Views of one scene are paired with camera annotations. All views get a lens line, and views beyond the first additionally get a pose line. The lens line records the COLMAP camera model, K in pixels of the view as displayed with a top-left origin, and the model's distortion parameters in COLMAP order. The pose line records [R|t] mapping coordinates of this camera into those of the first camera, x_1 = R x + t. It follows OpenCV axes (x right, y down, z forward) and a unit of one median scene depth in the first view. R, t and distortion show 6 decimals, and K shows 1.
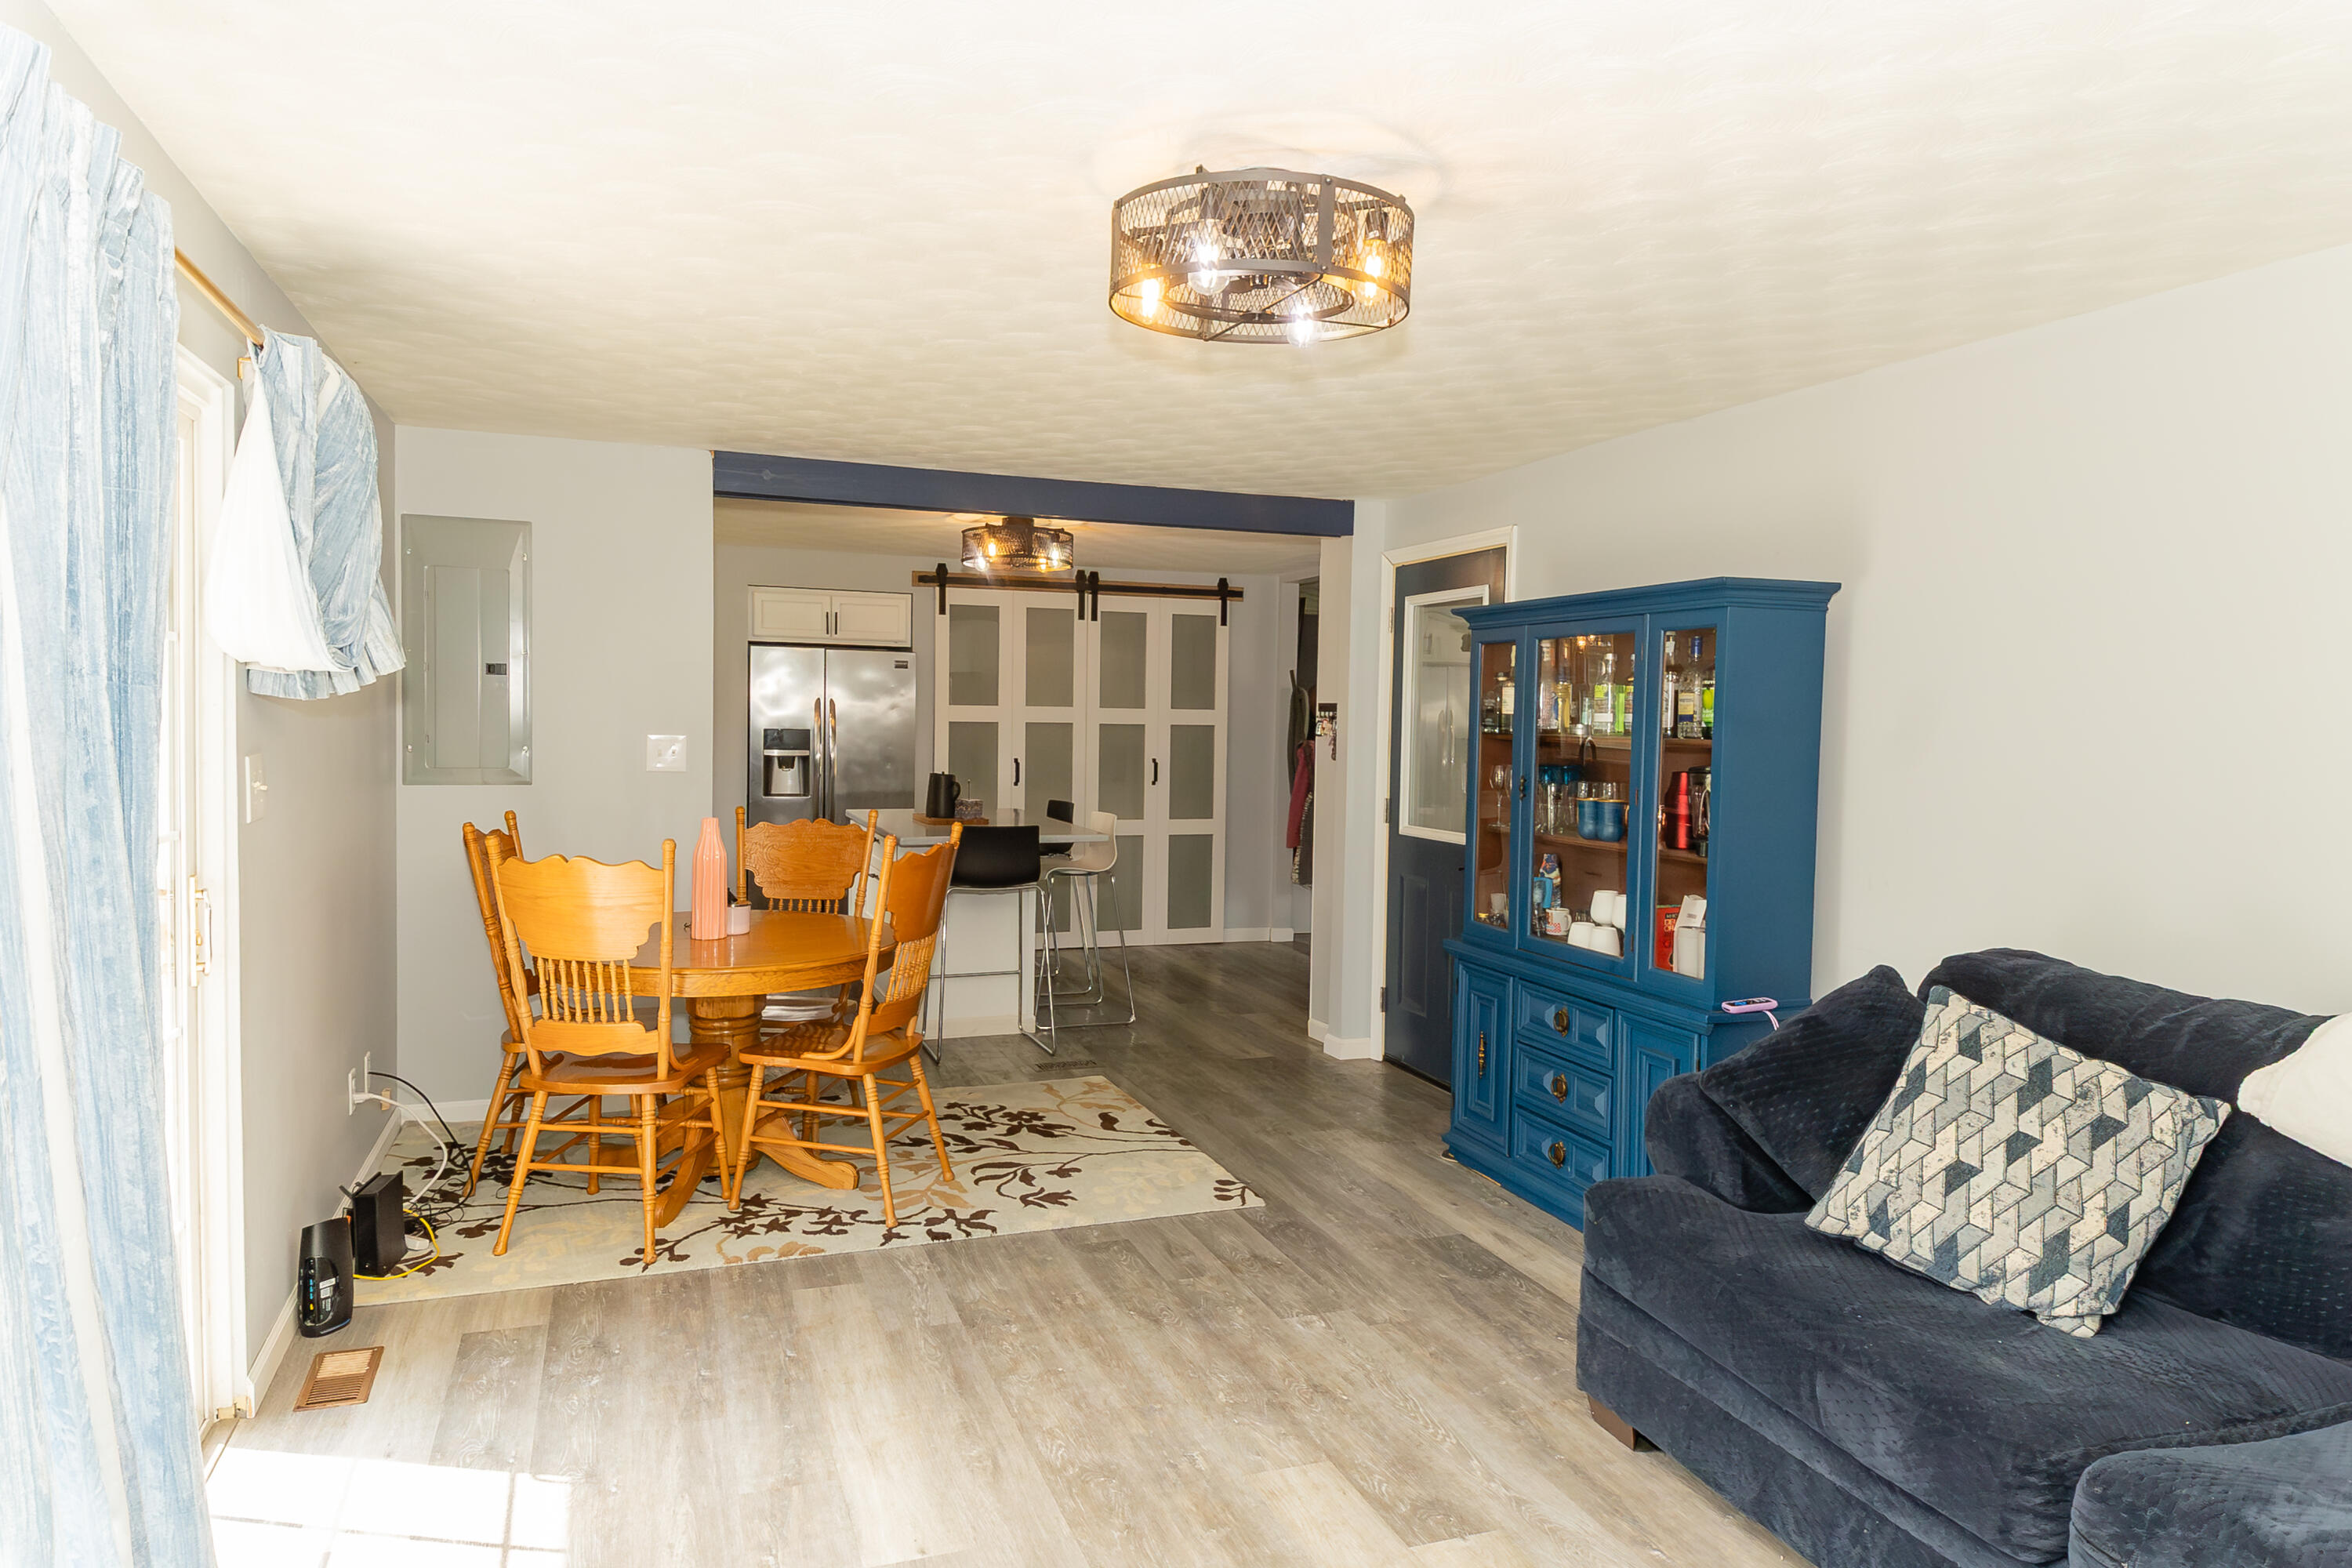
lens RADIAL K [[1387.0, 0, 1176.0], [0, 1387.0, 784.0], [0, 0, 1]] dist [0.069160, -0.000101]
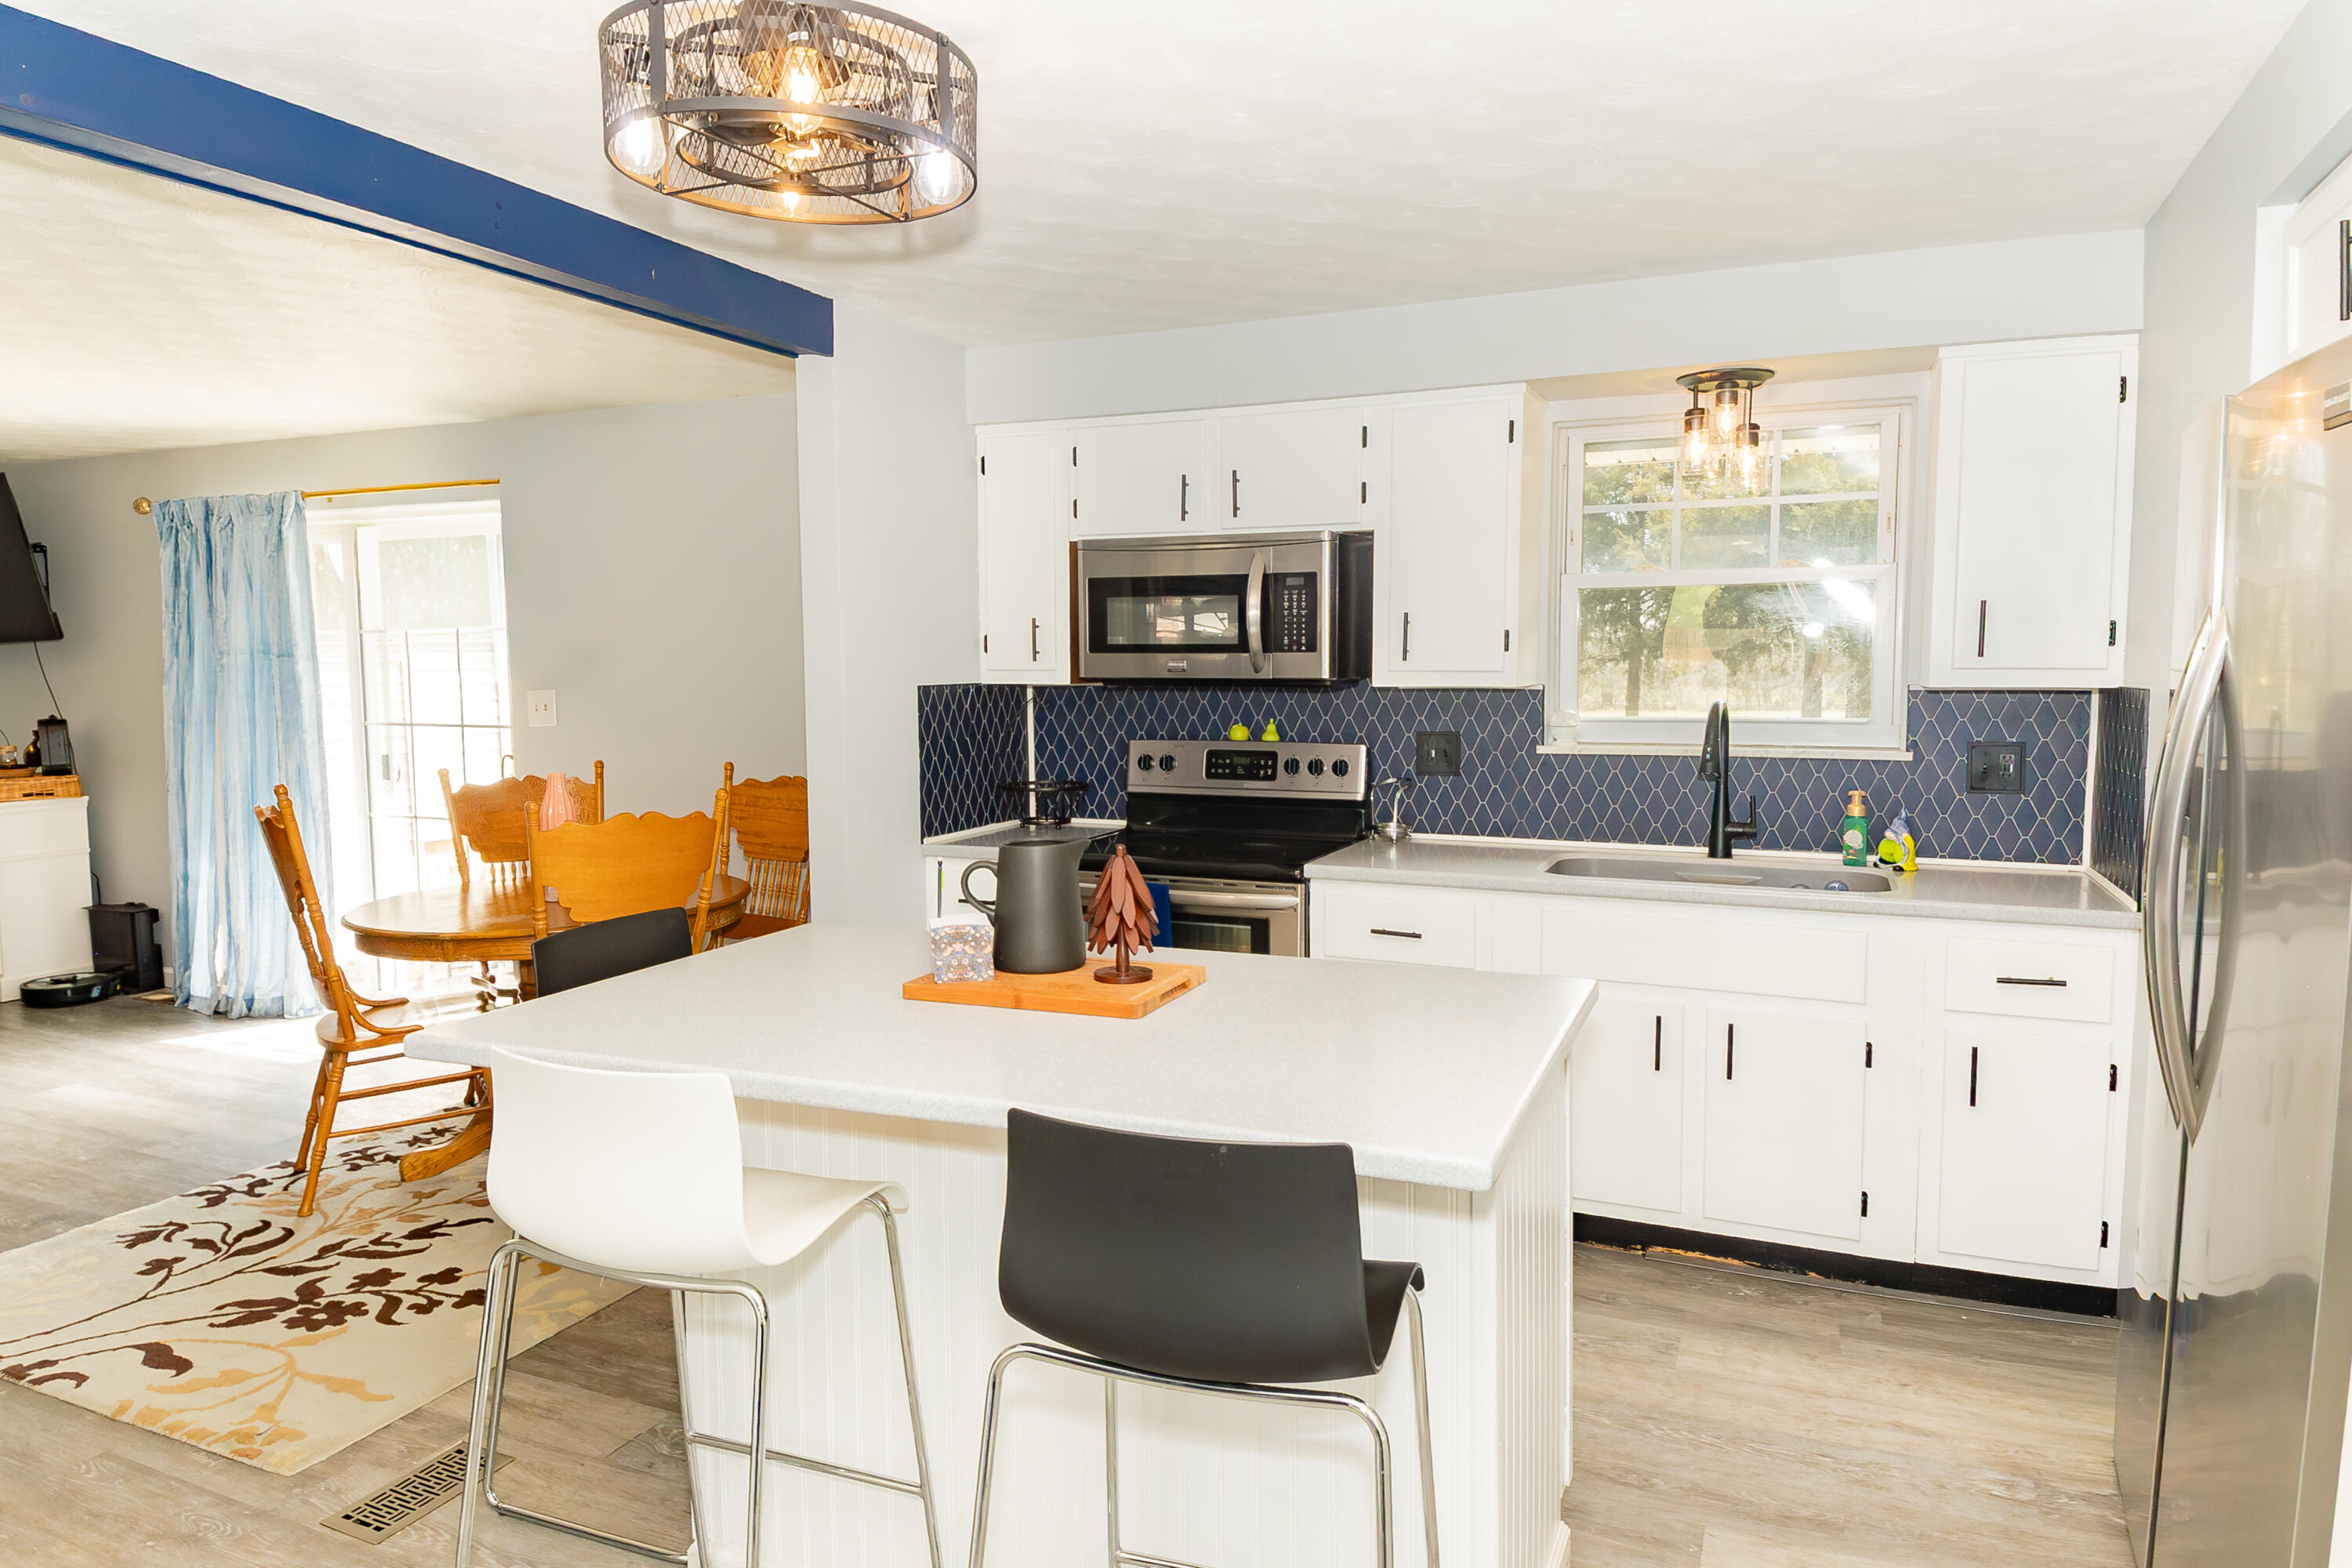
lens RADIAL K [[1466.0, 0, 1177.5], [0, 1466.0, 765.8], [0, 0, 1]] dist [0.077458, -0.093340]
pose [[-0.697464, 0.043361, -0.715306, 0.102745], [-0.040469, 0.994192, 0.099726, -0.099161], [0.715476, 0.098503, -0.691658, 1.965999]]
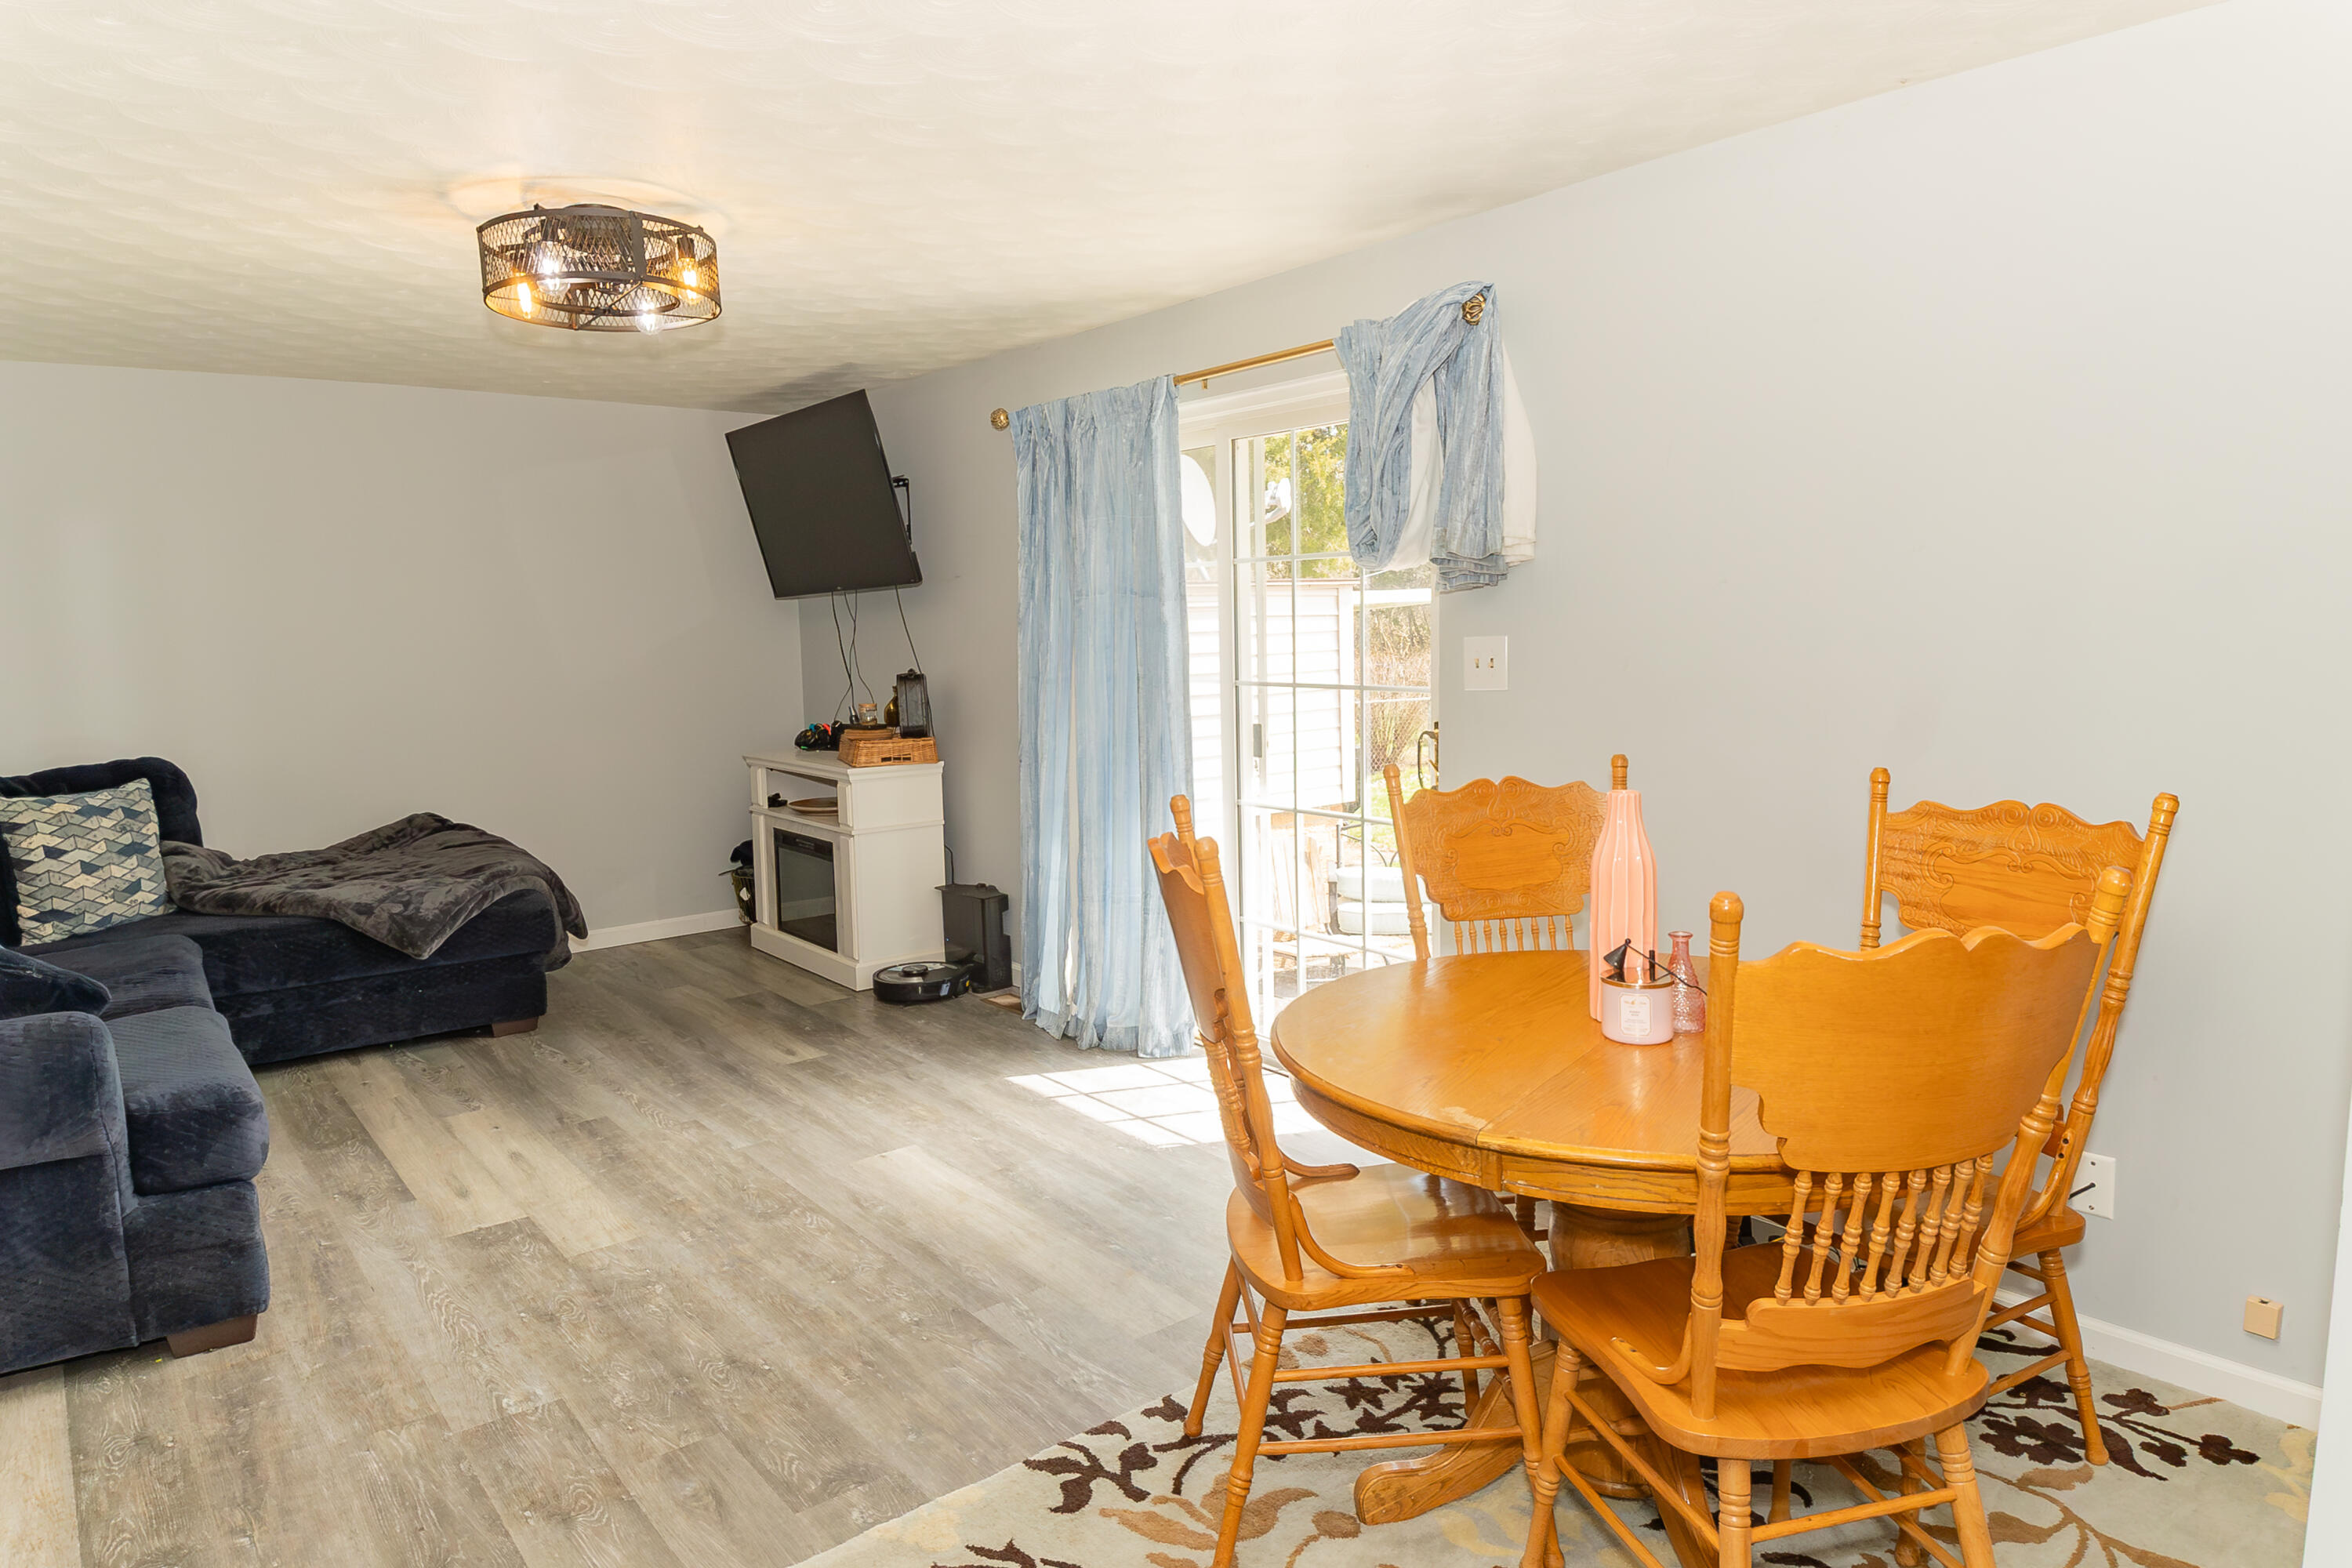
lens RADIAL K [[1444.9, 0, 1166.9], [0, 1444.9, 762.8], [0, 0, 1]] dist [0.082099, -0.109341]
pose [[-0.953725, 0.034225, -0.298728, -0.009356], [-0.009840, 0.989416, 0.144773, -0.061307], [0.300521, 0.141013, -0.943294, 1.410573]]
